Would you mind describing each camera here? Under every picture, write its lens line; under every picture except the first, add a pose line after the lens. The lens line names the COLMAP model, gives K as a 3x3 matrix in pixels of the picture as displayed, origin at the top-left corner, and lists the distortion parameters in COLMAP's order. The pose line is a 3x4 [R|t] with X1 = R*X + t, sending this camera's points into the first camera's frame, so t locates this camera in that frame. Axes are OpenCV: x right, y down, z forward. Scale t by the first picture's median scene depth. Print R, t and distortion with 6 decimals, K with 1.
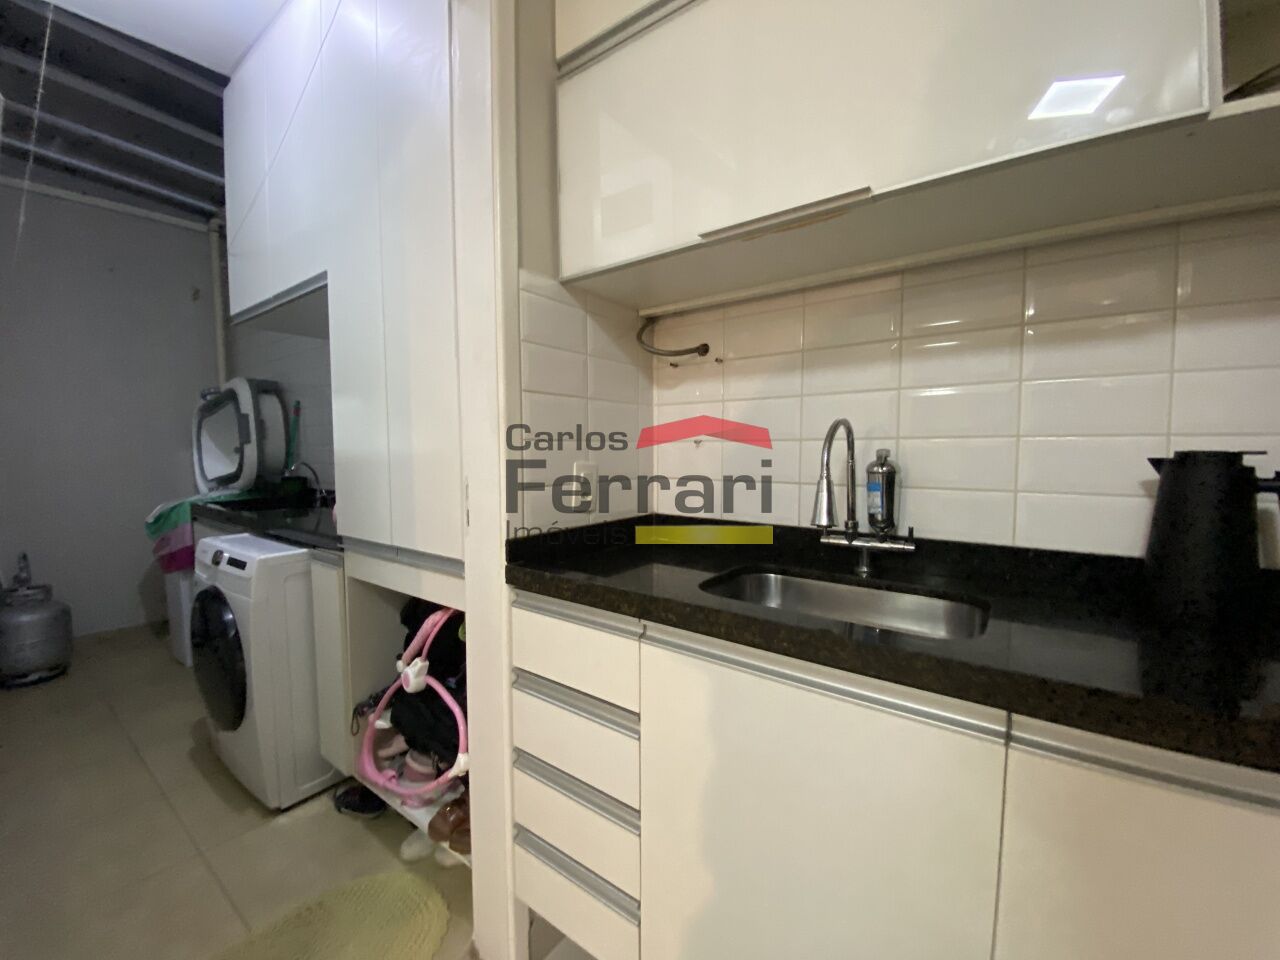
lens RADIAL K [[521.7, 0, 639.1], [0, 521.7, 472.7], [0, 0, 1]] dist [0.002938, -0.010387]
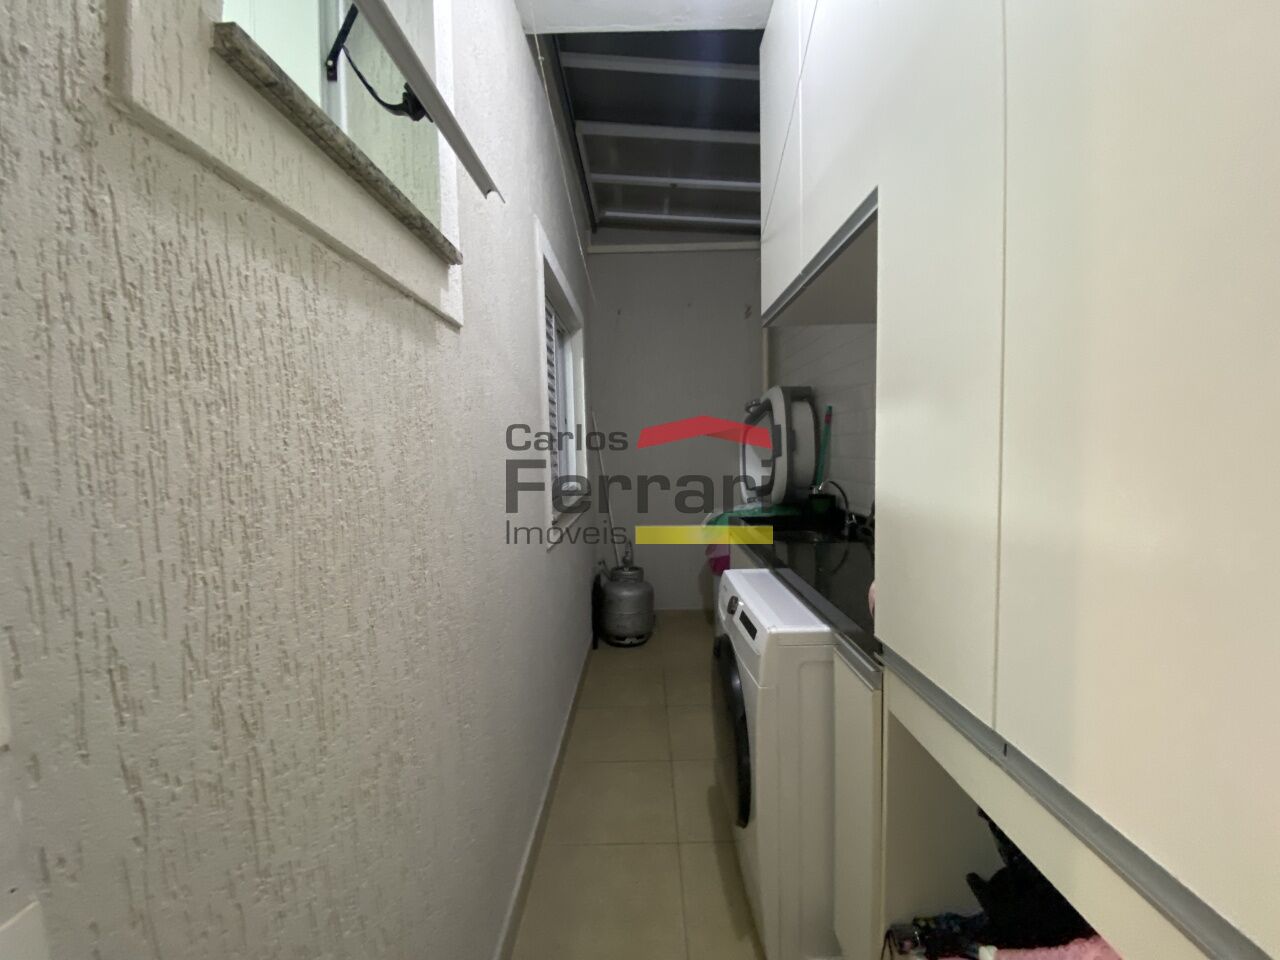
lens RADIAL K [[521.7, 0, 640.1], [0, 521.7, 477.0], [0, 0, 1]] dist [0.002938, -0.010387]
pose [[0.598516, 0.042800, -0.799966, -0.157388], [-0.029992, 0.999069, 0.031014, -0.042806], [0.800549, 0.005430, 0.599243, 0.249441]]
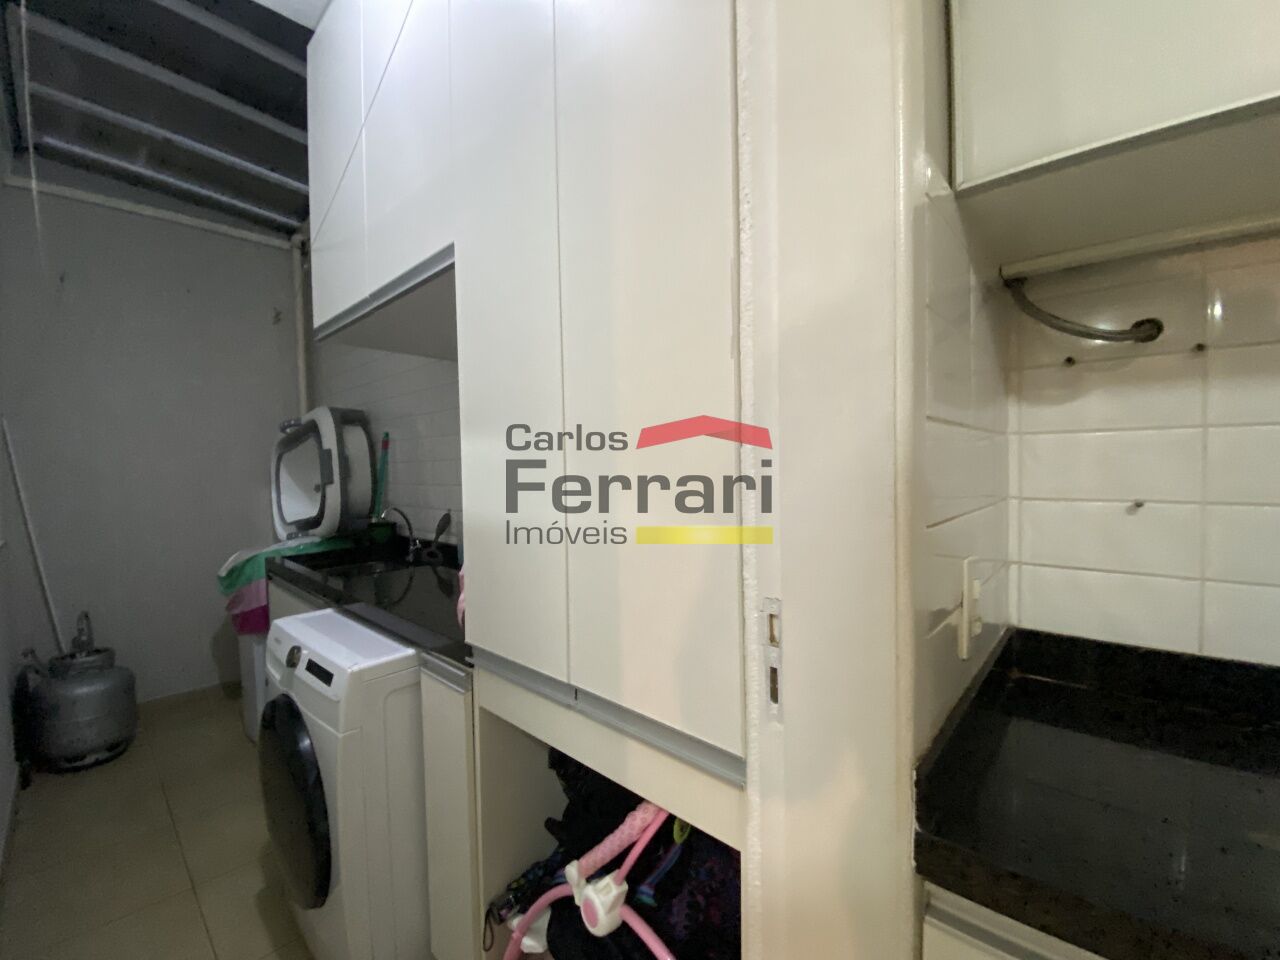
lens RADIAL K [[521.7, 0, 647.6], [0, 521.7, 476.5], [0, 0, 1]] dist [0.002938, -0.010387]
pose [[0.995785, -0.011025, -0.091057, -0.167346], [0.008068, 0.999430, -0.032777, -0.038808], [0.091366, 0.031904, 0.995306, 0.210692]]
